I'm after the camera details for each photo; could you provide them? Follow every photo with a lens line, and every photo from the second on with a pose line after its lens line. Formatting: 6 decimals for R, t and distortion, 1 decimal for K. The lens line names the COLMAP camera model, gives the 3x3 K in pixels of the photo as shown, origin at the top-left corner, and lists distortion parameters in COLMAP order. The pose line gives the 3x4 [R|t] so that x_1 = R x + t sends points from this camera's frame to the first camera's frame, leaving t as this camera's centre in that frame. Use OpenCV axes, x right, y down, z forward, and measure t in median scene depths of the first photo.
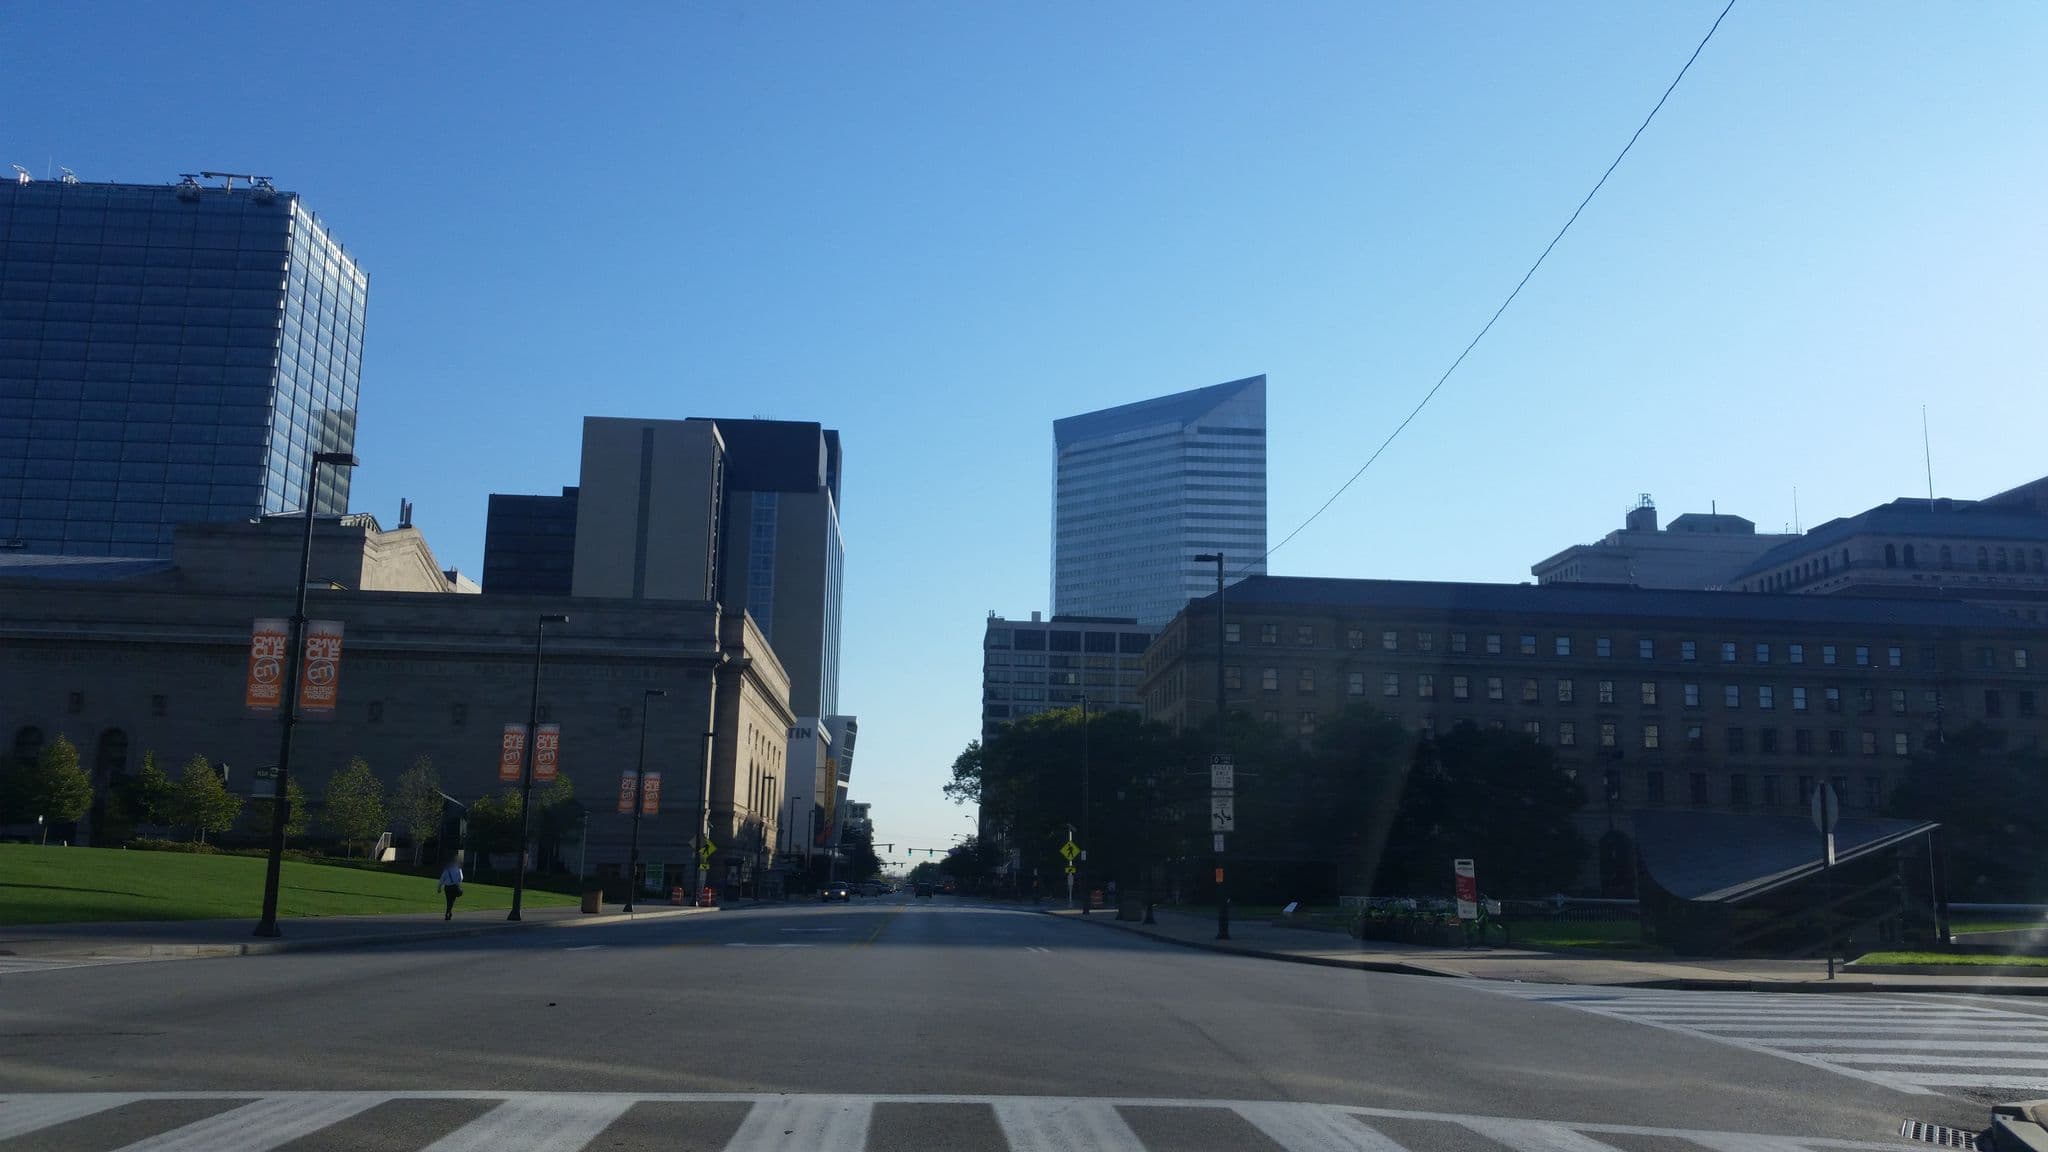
lens RADIAL K [[1537.0, 0, 1032.0], [0, 1537.0, 578.4], [0, 0, 1]] dist [0.005305, -0.113407]
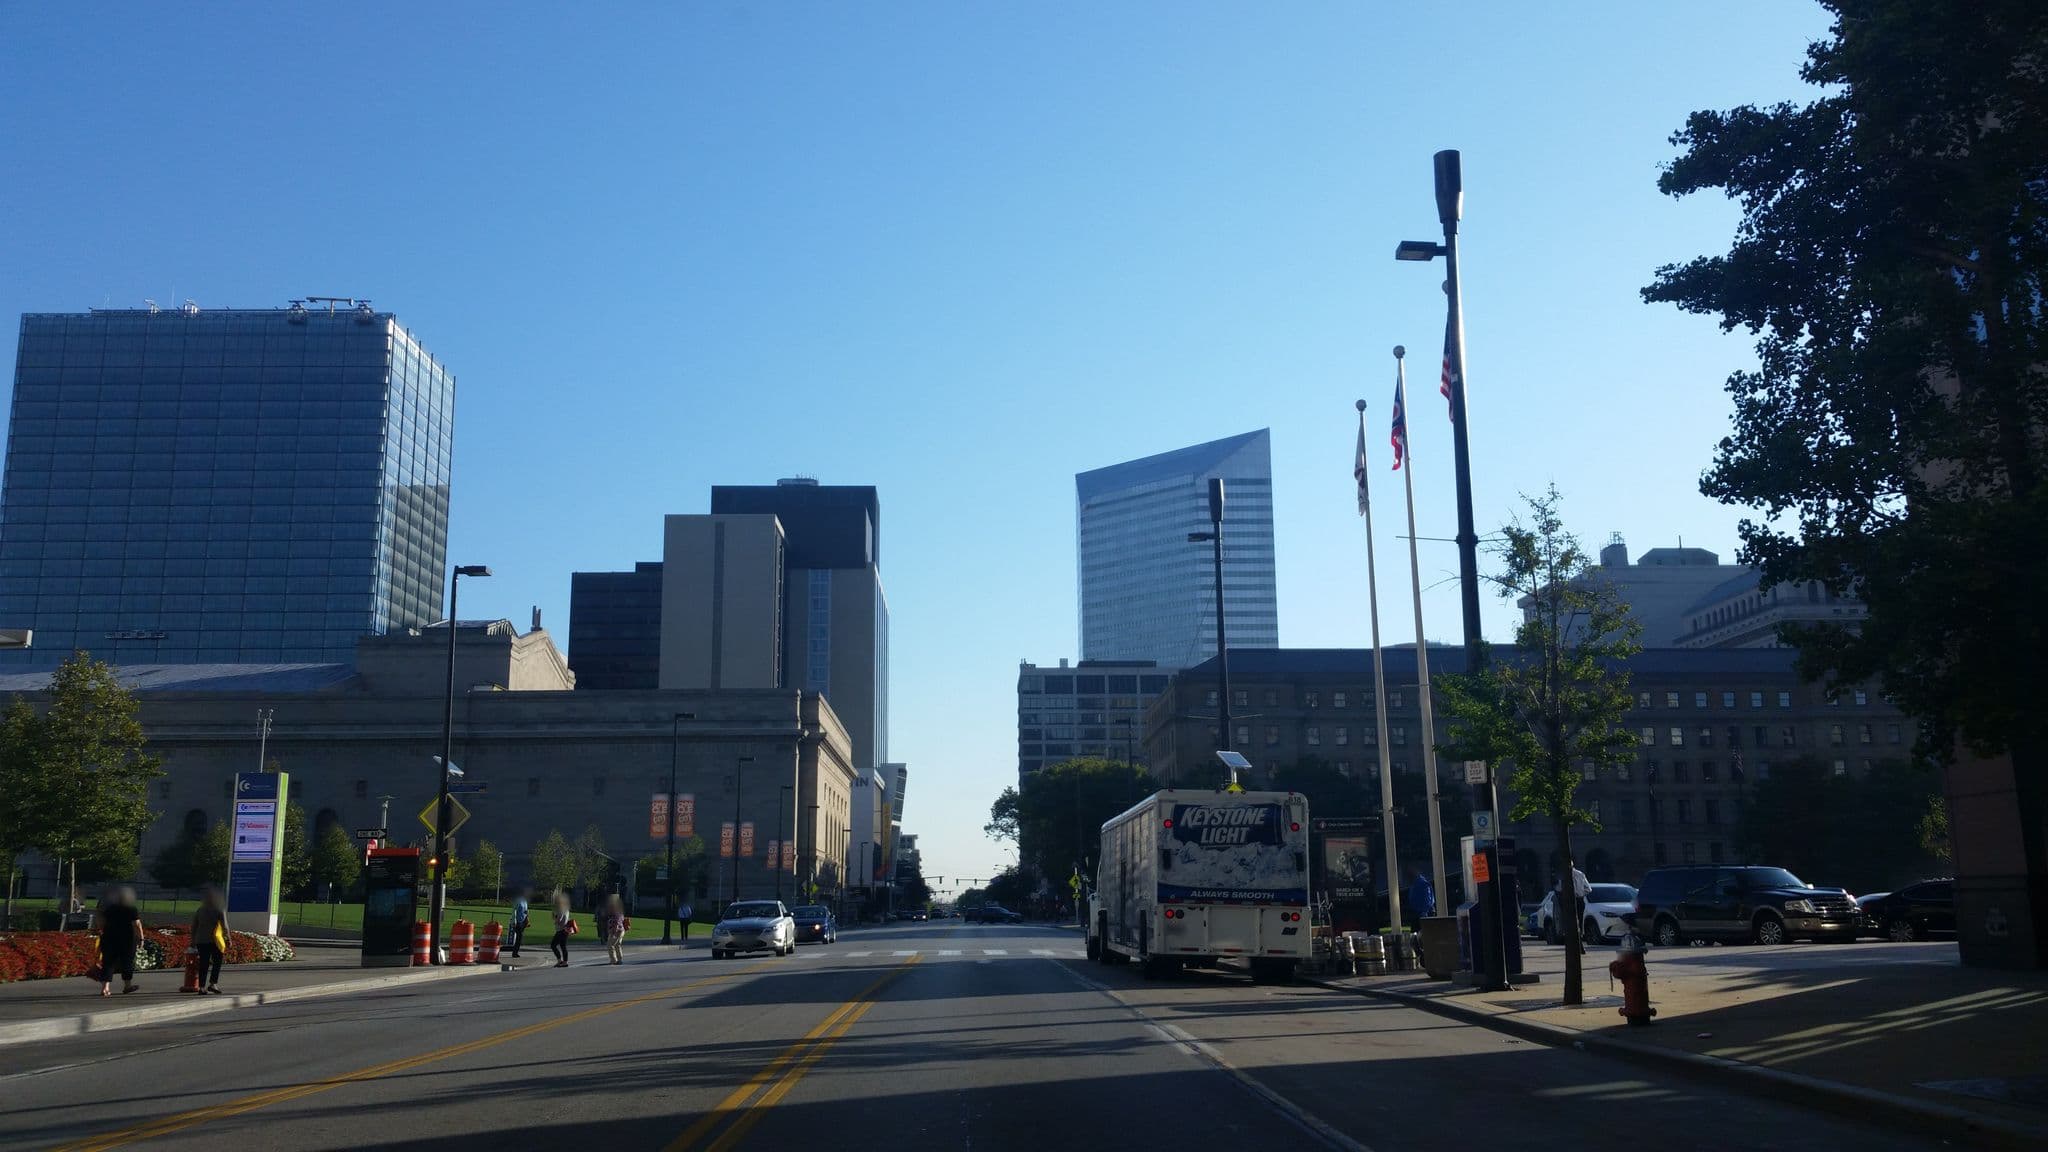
lens RADIAL K [[1537.0, 0, 1032.0], [0, 1537.0, 578.4], [0, 0, 1]] dist [0.005305, -0.113407]
pose [[0.999096, -0.035794, -0.022949, 0.008571], [0.035459, 0.999261, -0.014812, -0.023653], [0.023462, 0.013985, 0.999627, -0.119645]]
